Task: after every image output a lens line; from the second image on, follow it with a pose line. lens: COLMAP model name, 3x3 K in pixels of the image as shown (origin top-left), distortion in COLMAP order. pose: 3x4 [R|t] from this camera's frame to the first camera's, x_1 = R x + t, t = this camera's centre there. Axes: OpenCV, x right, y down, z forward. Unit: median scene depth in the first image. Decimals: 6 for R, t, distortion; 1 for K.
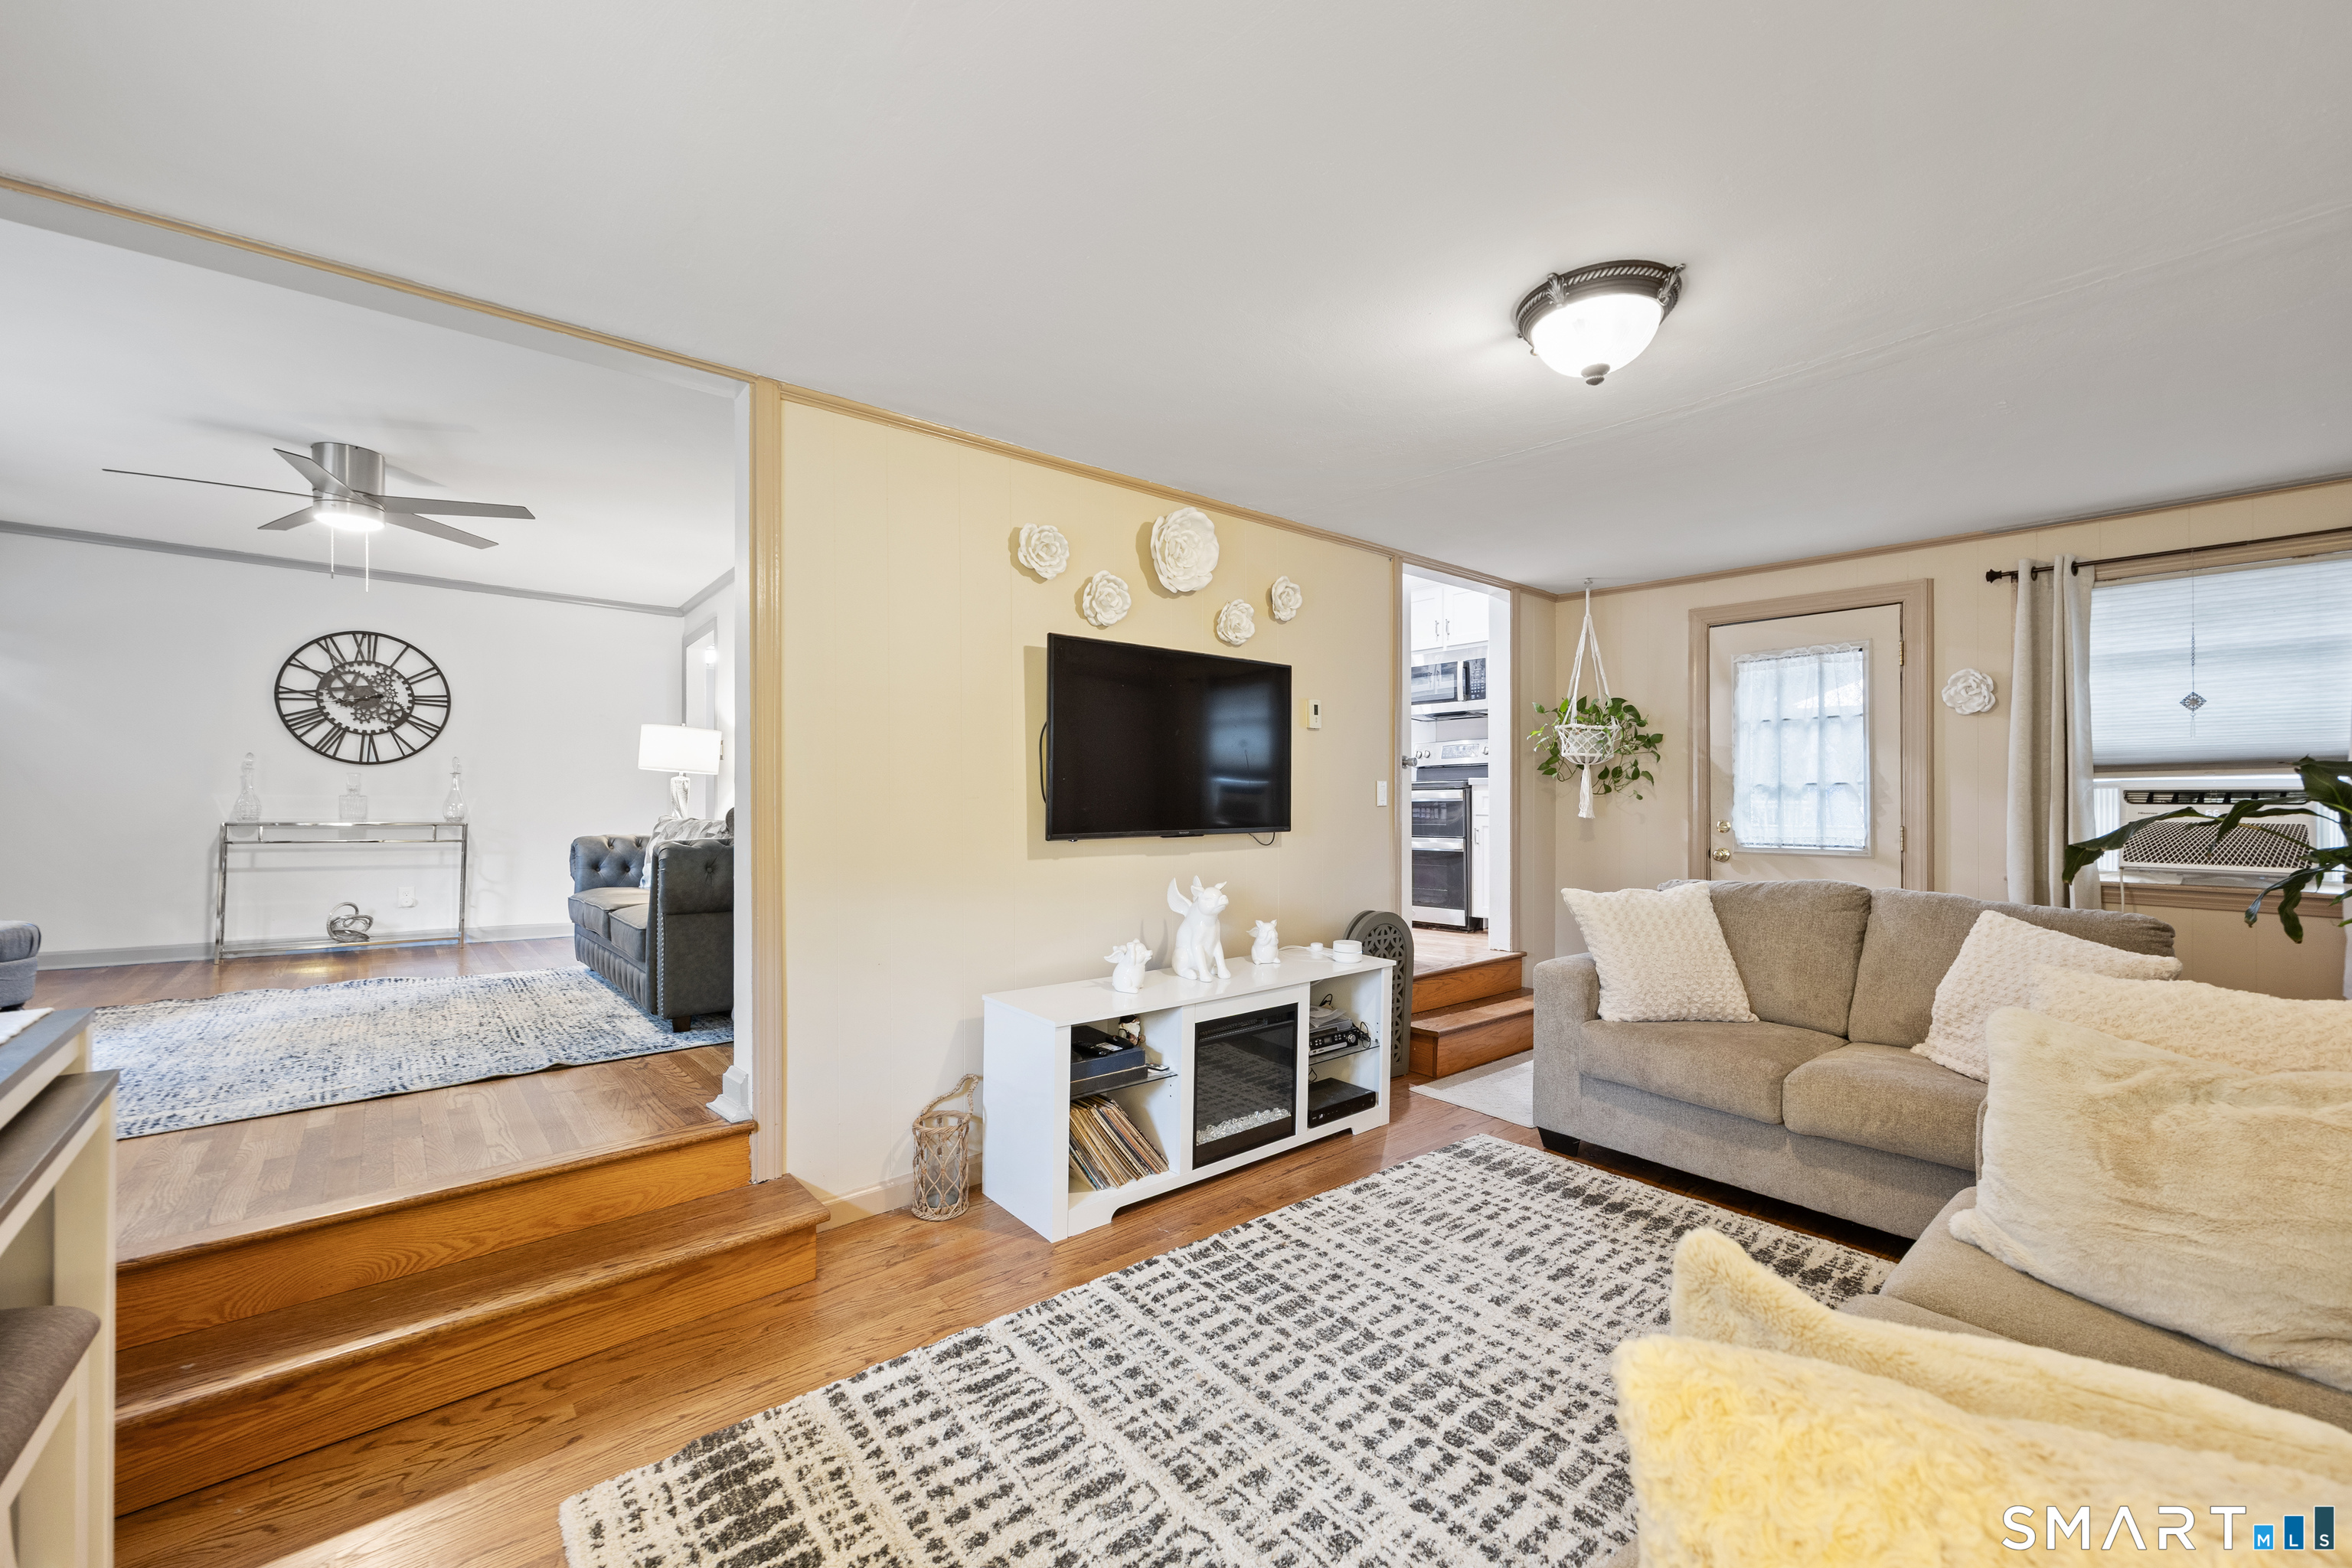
lens RADIAL K [[946.6, 0, 1181.3], [0, 946.6, 789.2], [0, 0, 1]] dist [-0.002090, -0.000012]
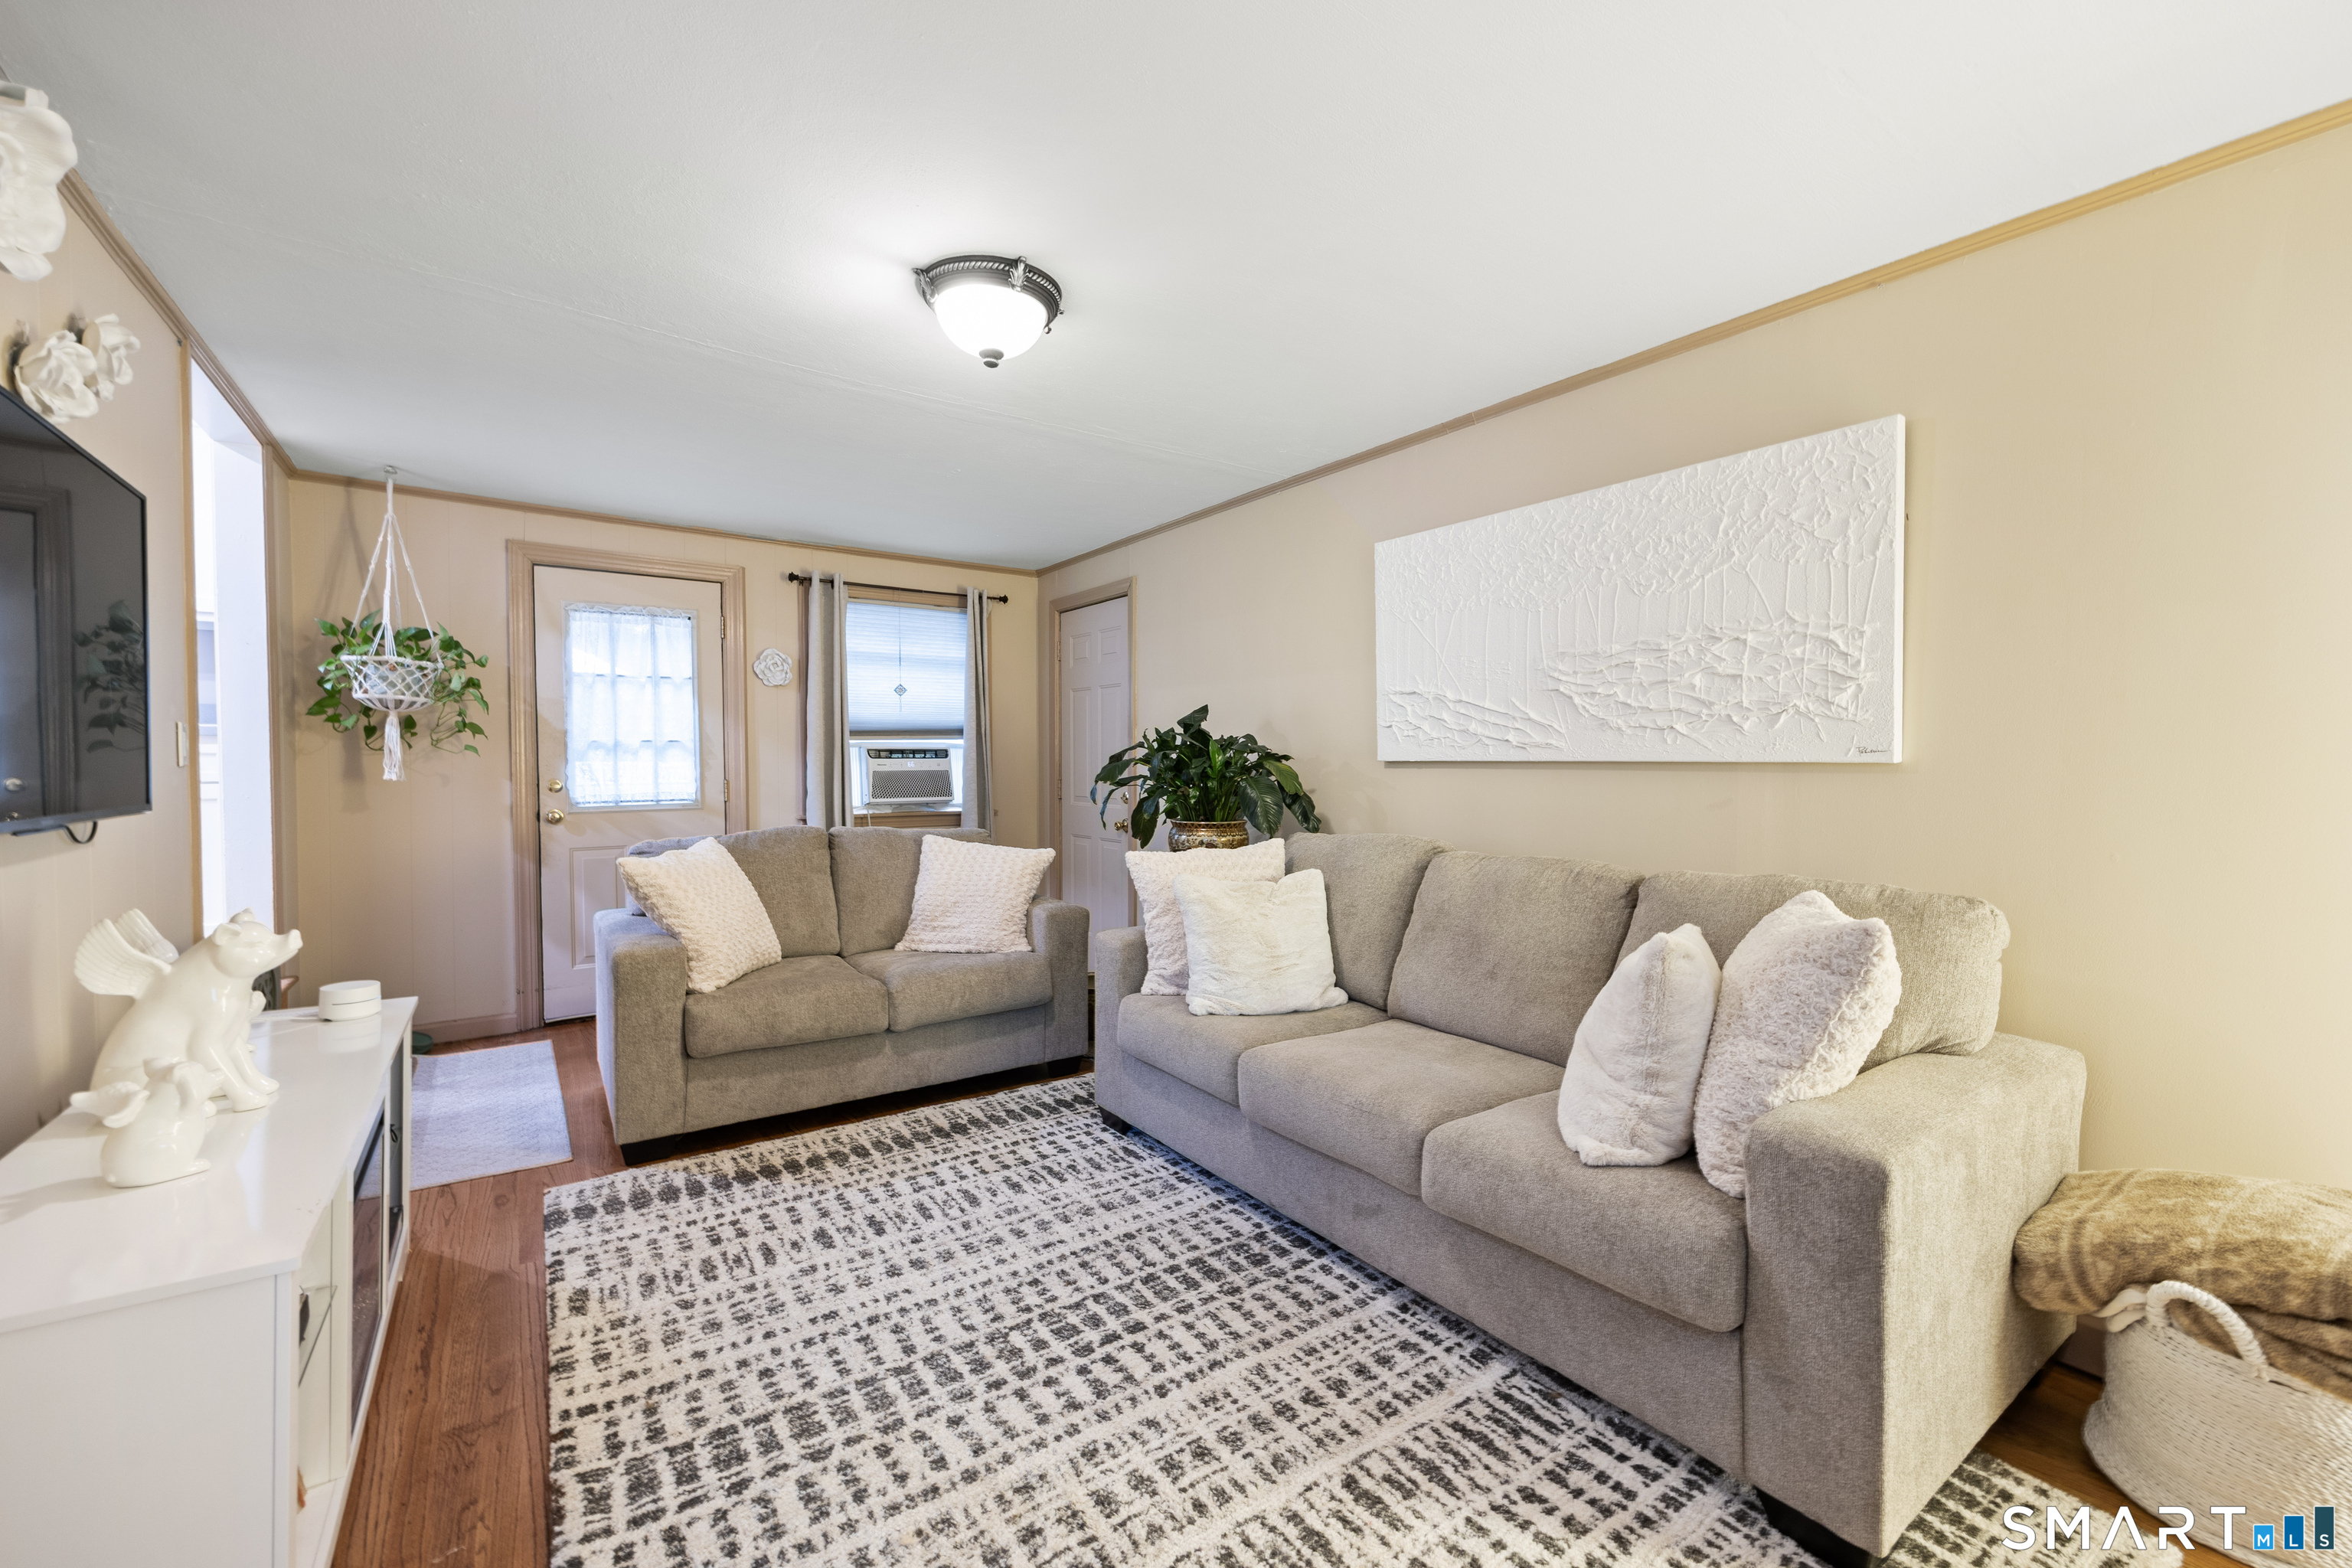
lens RADIAL K [[946.6, 0, 1177.6], [0, 946.6, 775.1], [0, 0, 1]] dist [-0.002090, -0.000012]
pose [[0.087728, -0.017722, 0.995987, -0.524708], [-0.004820, 0.999822, 0.018215, 0.016754], [-0.996133, -0.006399, 0.087627, 0.568877]]
